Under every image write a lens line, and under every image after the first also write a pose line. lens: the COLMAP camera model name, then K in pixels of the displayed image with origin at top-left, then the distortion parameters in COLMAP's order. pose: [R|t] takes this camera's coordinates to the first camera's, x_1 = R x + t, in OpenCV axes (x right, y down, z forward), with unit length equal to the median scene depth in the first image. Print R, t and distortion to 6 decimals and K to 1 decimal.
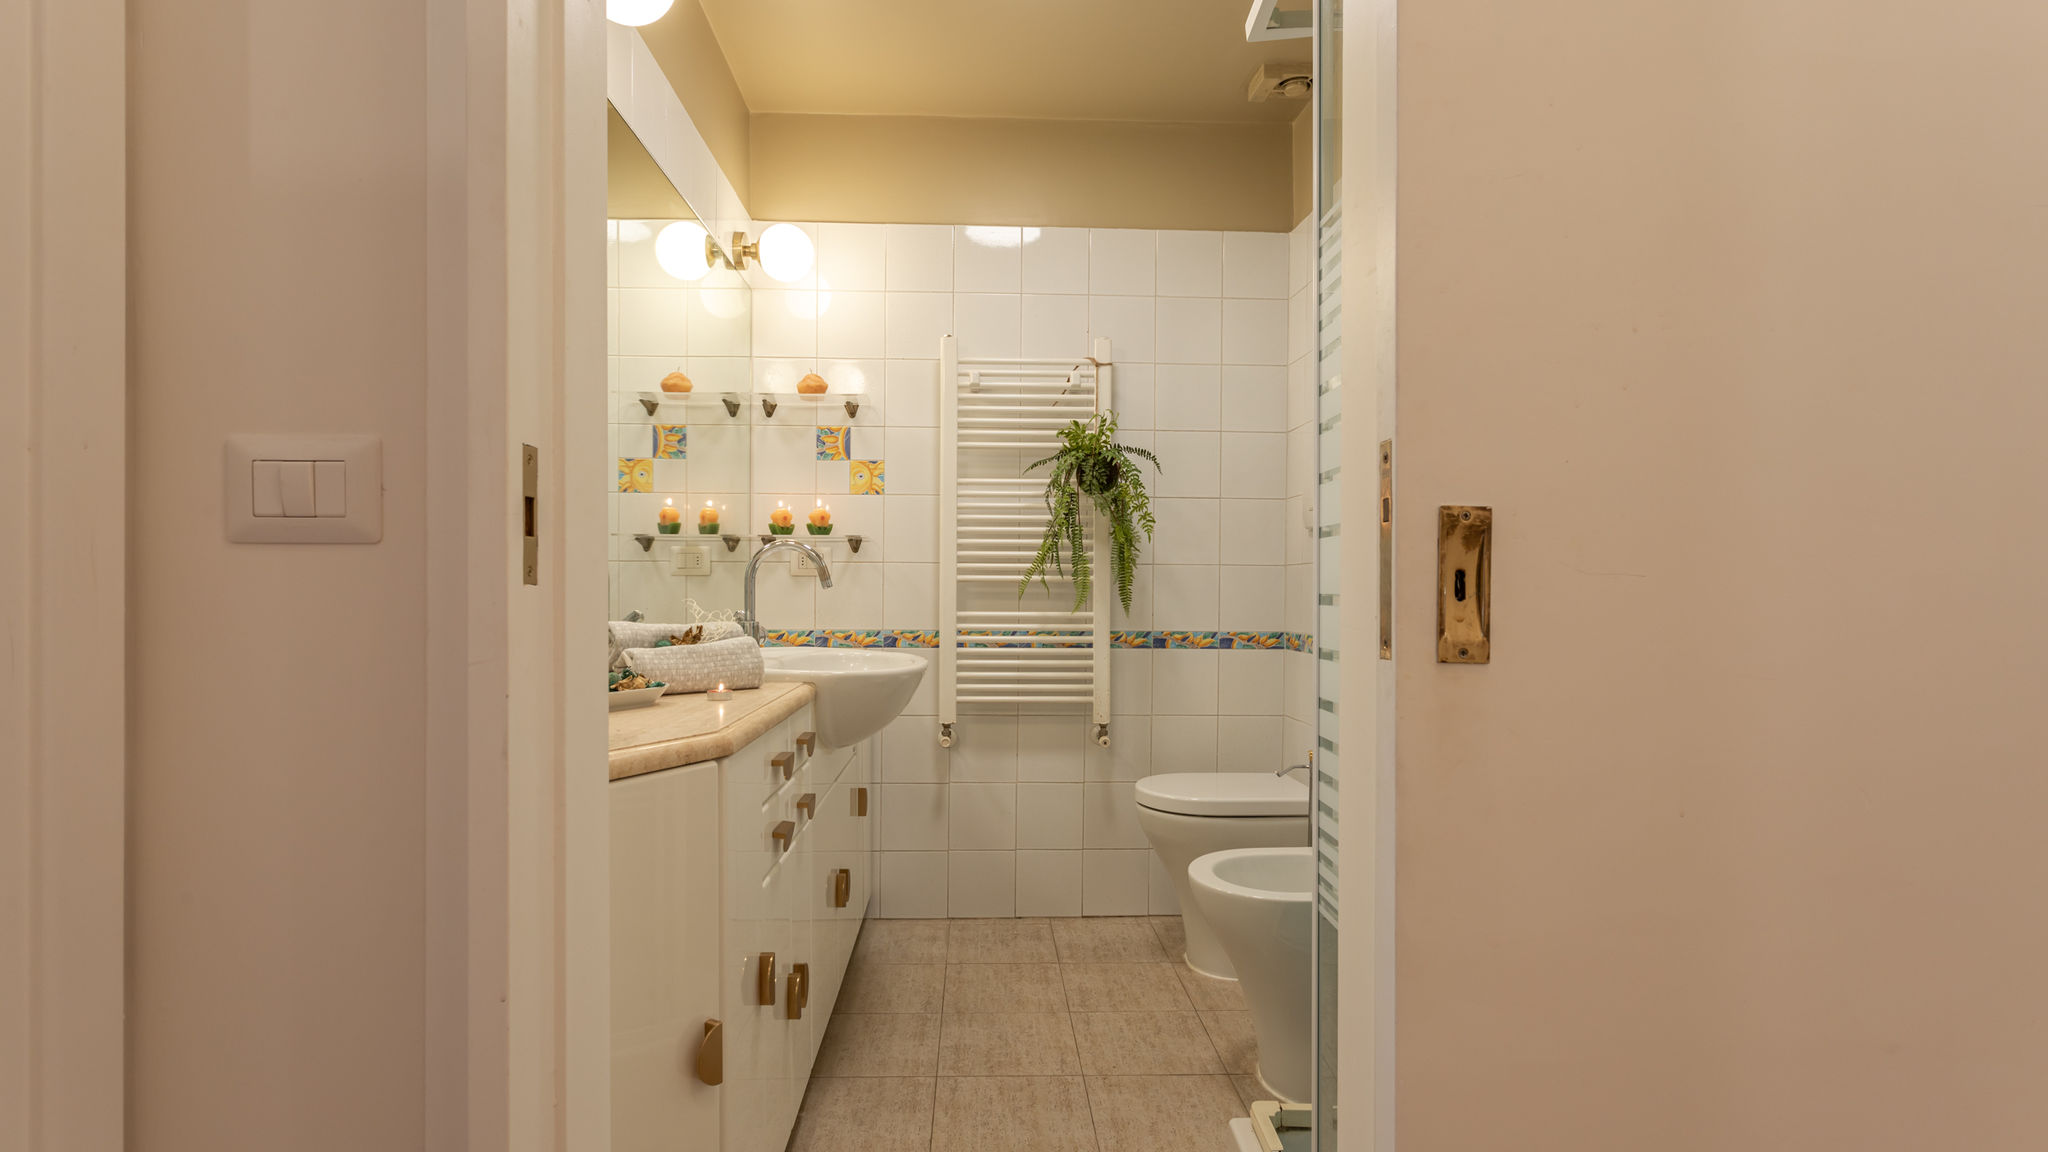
lens RADIAL K [[974.0, 0, 1016.6], [0, 974.0, 588.5], [0, 0, 1]] dist [-0.003368, -0.000585]
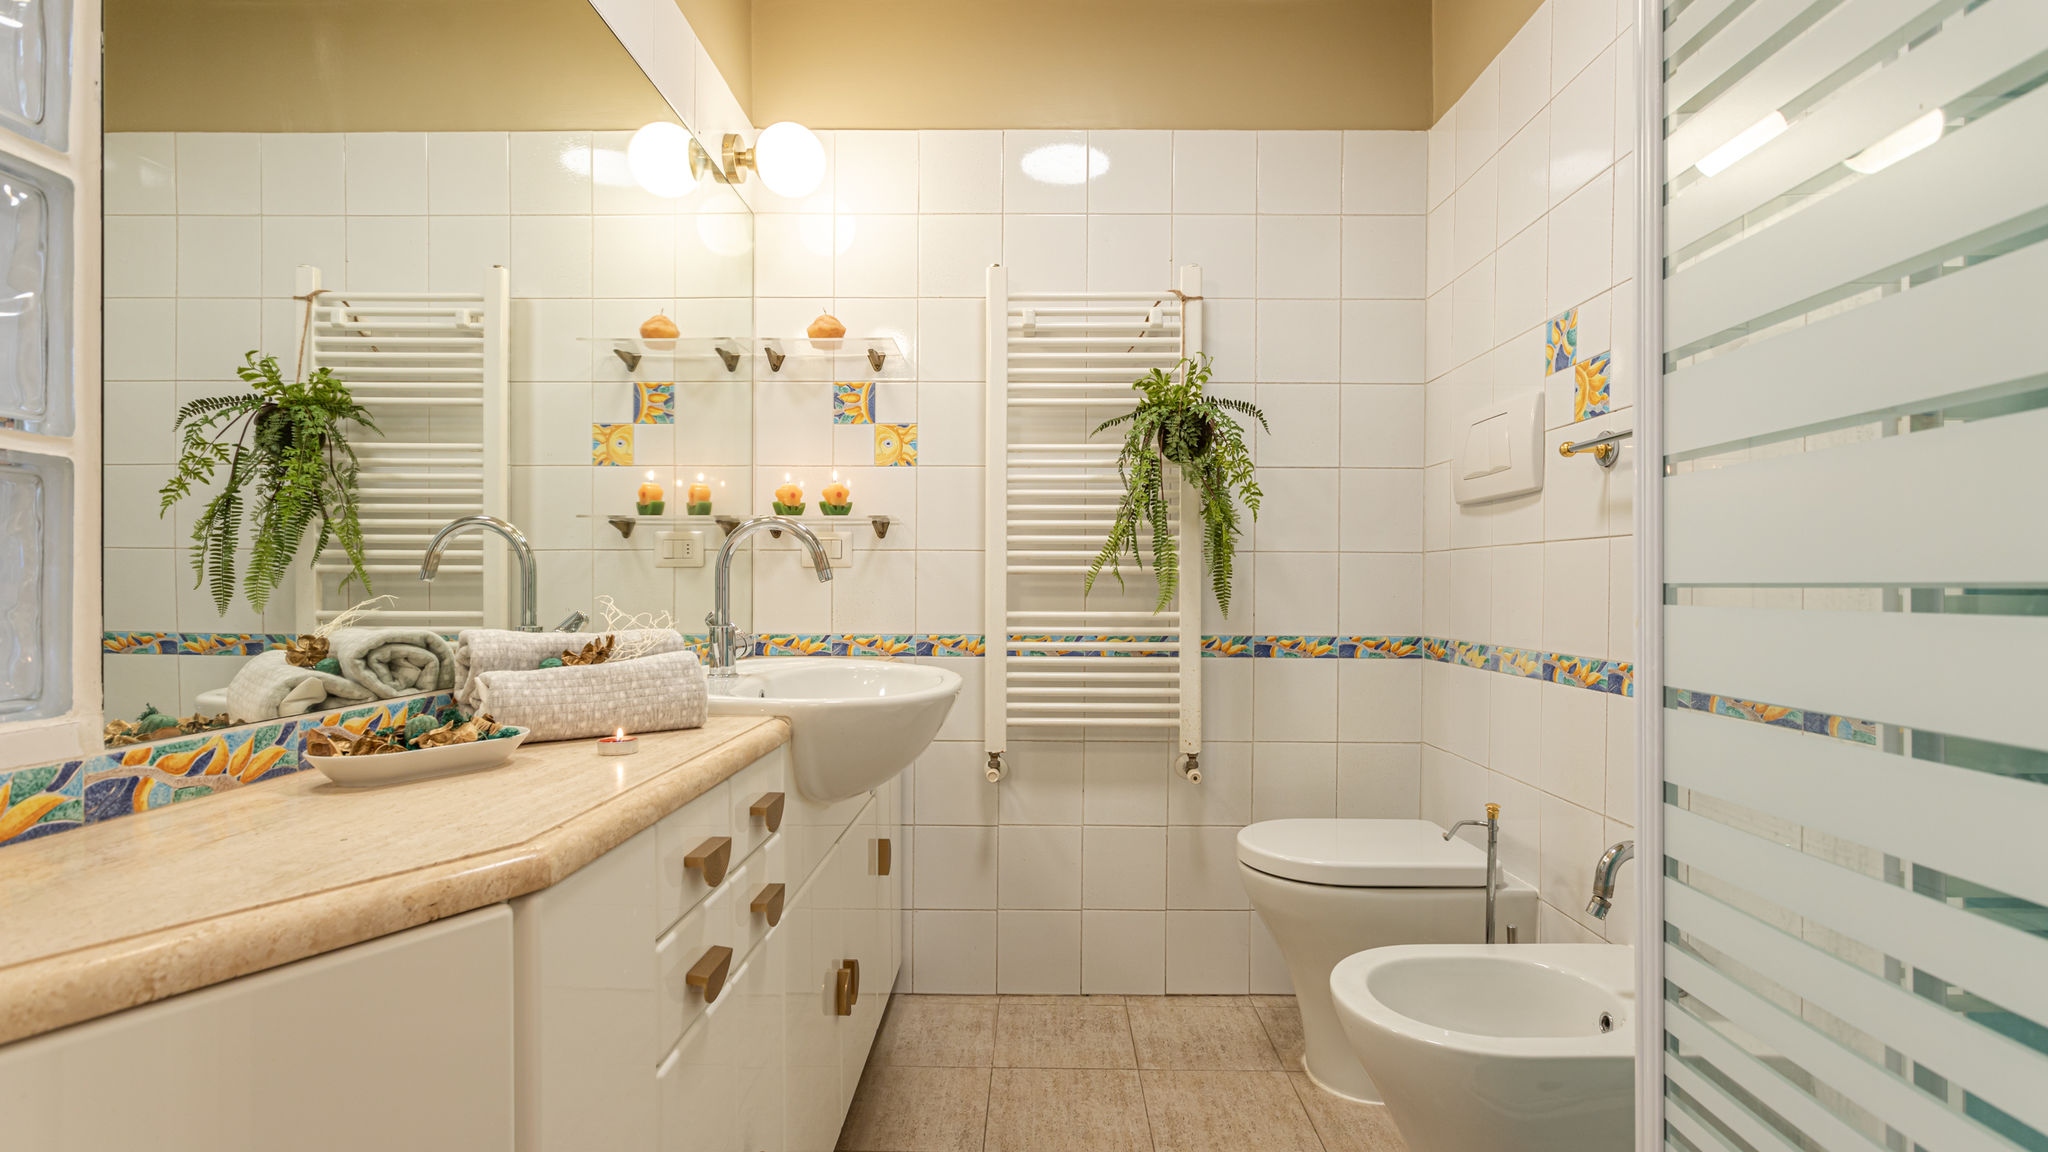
lens RADIAL K [[974.0, 0, 1016.6], [0, 974.0, 588.5], [0, 0, 1]] dist [-0.003368, -0.000585]
pose [[0.997788, -0.001917, -0.066450, -0.000615], [0.002121, 0.999993, 0.002993, 0.002597], [0.066444, -0.003128, 0.997785, 0.208911]]
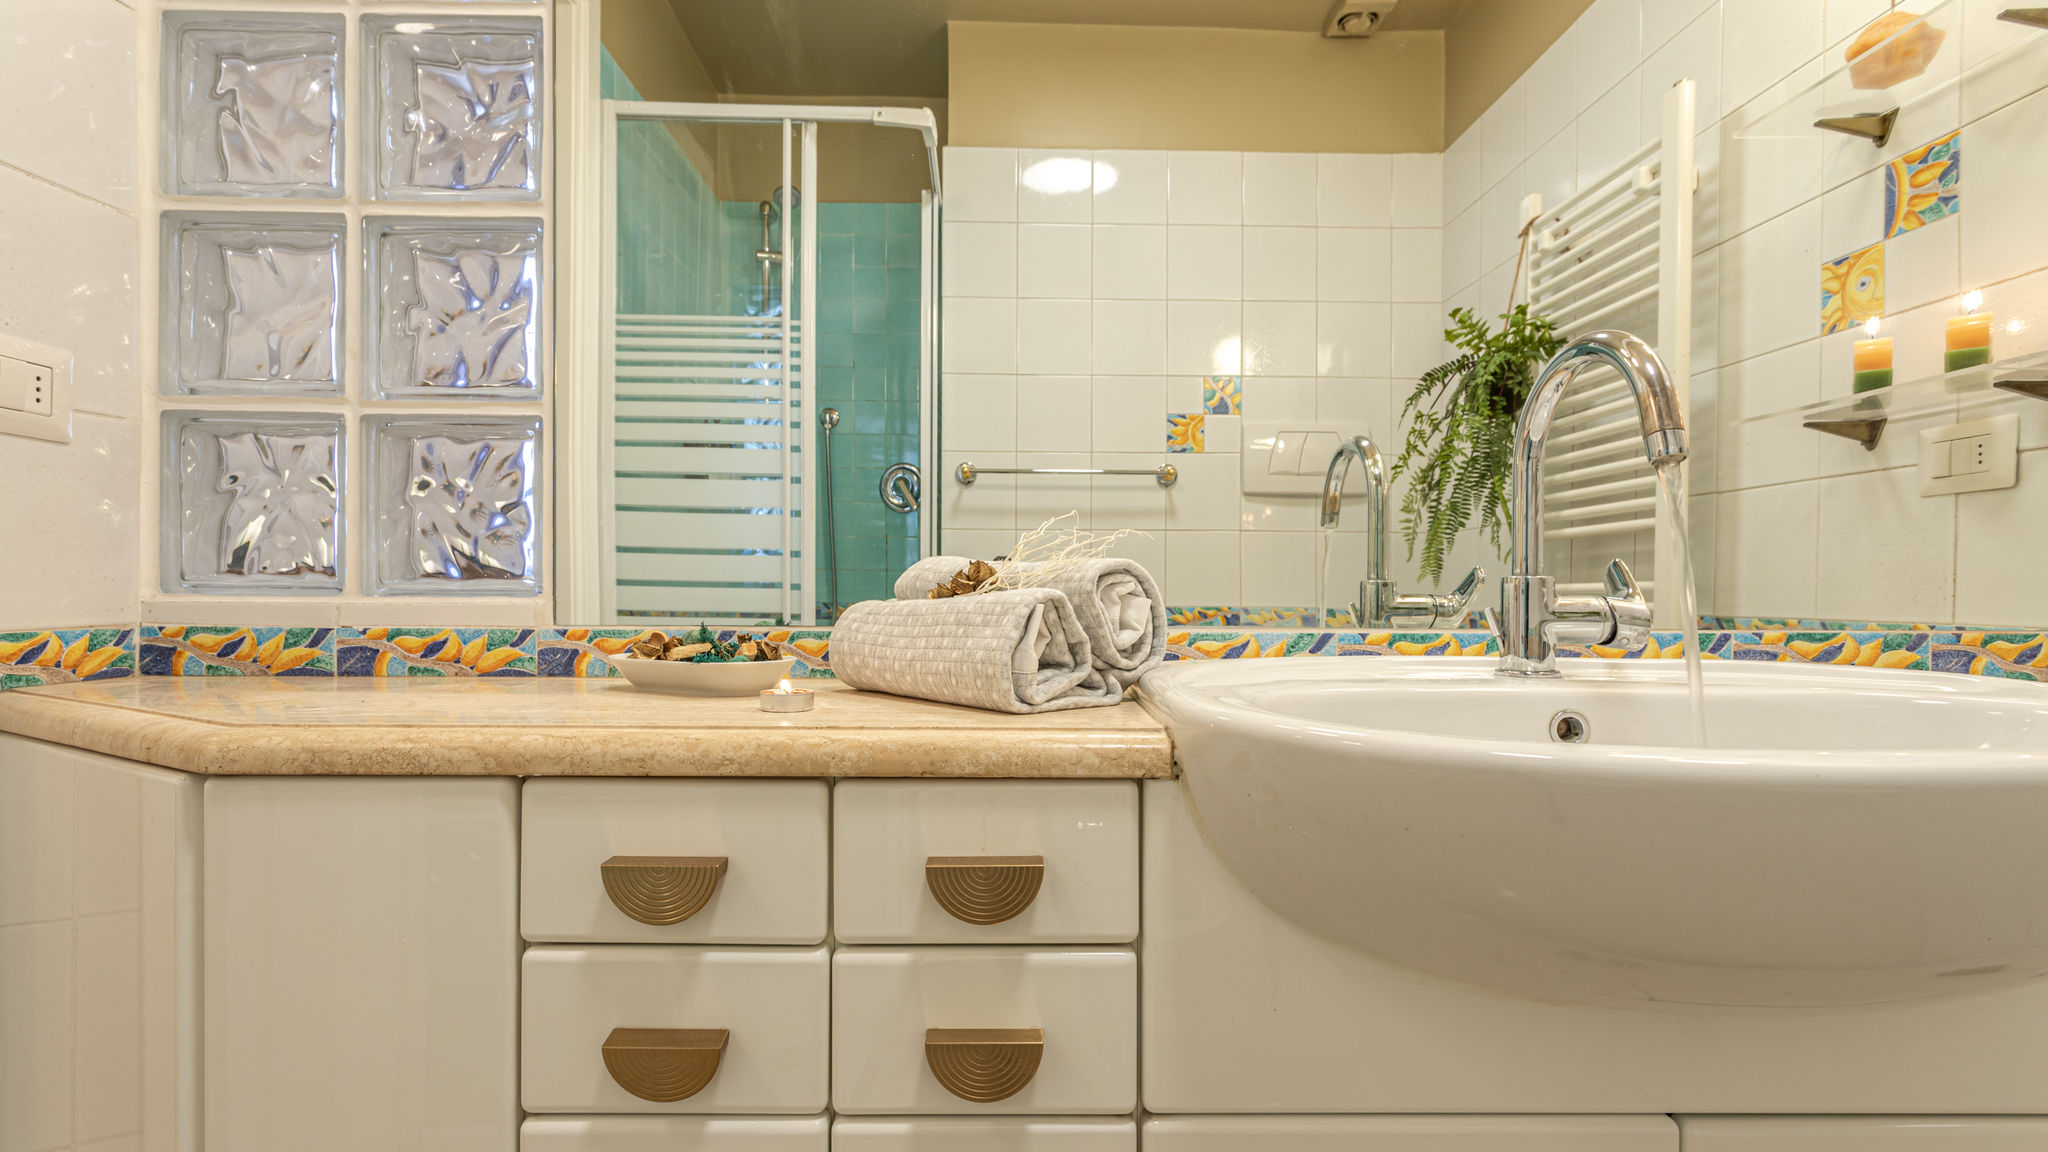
lens RADIAL K [[974.0, 0, 1016.6], [0, 974.0, 588.5], [0, 0, 1]] dist [-0.003368, -0.000585]
pose [[-0.045512, -0.008768, -0.998925, 0.085650], [-0.009539, 0.999920, -0.008343, 0.033088], [0.998918, 0.009149, -0.045592, 0.626394]]
